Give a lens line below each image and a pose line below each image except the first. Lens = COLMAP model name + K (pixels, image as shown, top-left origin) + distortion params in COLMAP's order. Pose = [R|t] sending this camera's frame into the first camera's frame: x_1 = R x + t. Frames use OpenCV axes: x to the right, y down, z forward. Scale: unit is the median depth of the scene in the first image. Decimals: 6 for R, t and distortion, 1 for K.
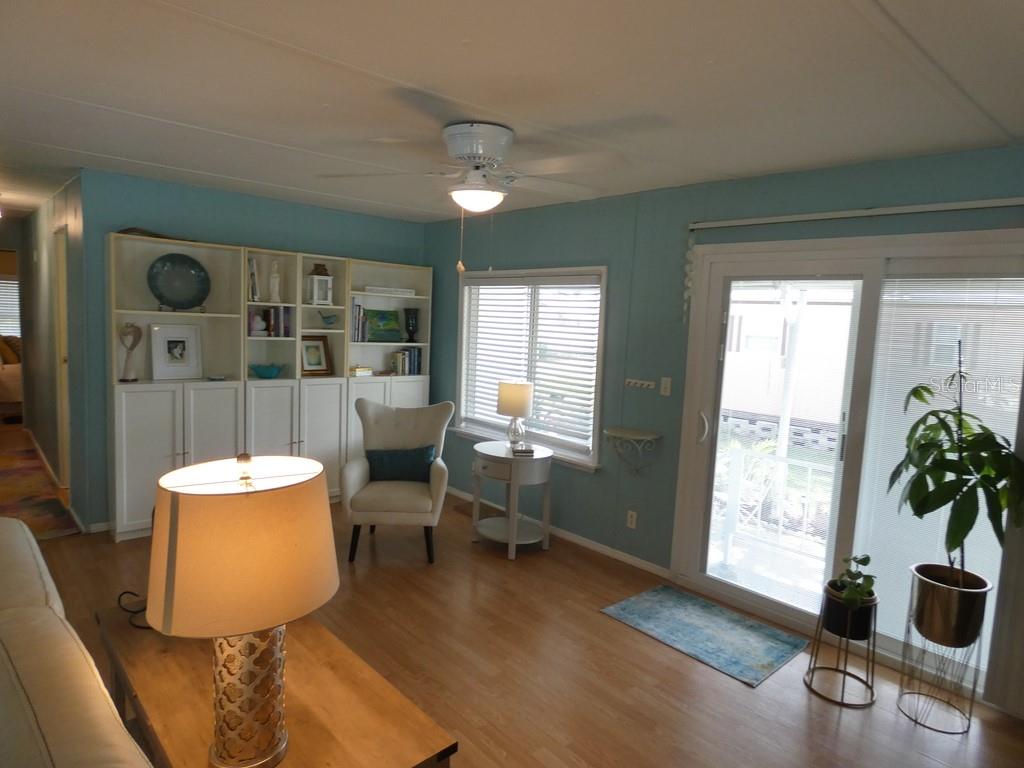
lens RADIAL K [[593.8, 0, 512.0], [0, 593.8, 384.0], [0, 0, 1]] dist [-0.014471, -0.000788]
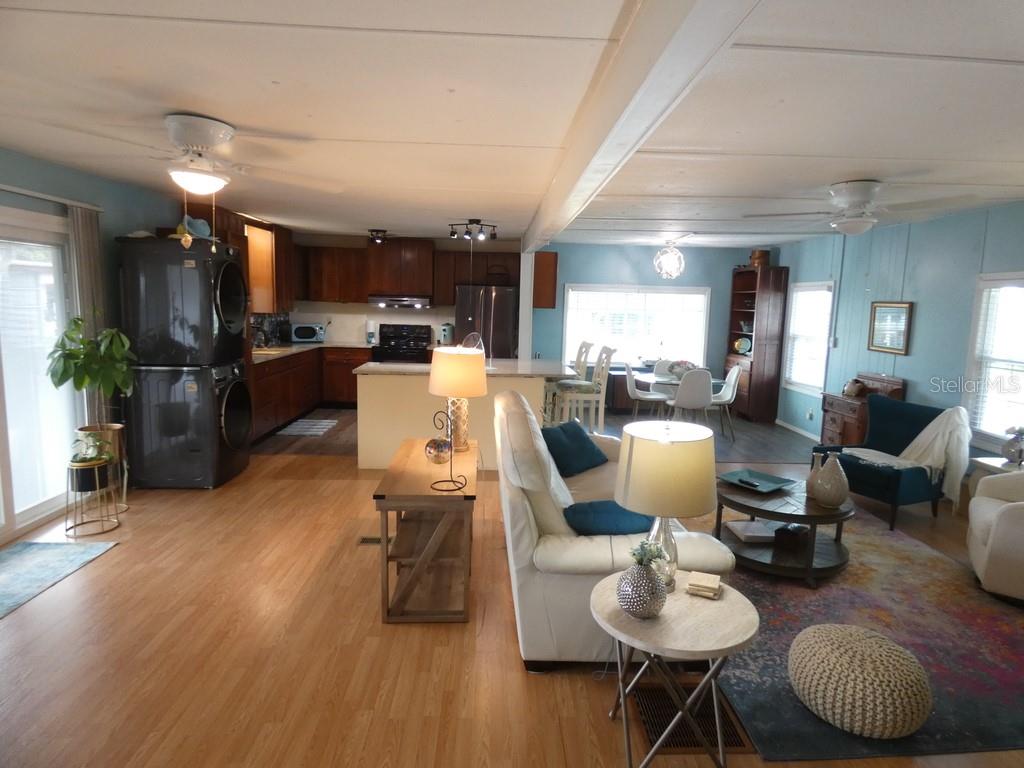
lens RADIAL K [[590.7, 0, 512.0], [0, 590.7, 384.0], [0, 0, 1]] dist [-0.006643, 0.000267]
pose [[-0.743067, -0.164571, 0.648666, -0.757606], [0.007400, 0.967211, 0.253866, -0.135321], [-0.669176, 0.193439, -0.717485, 0.872692]]
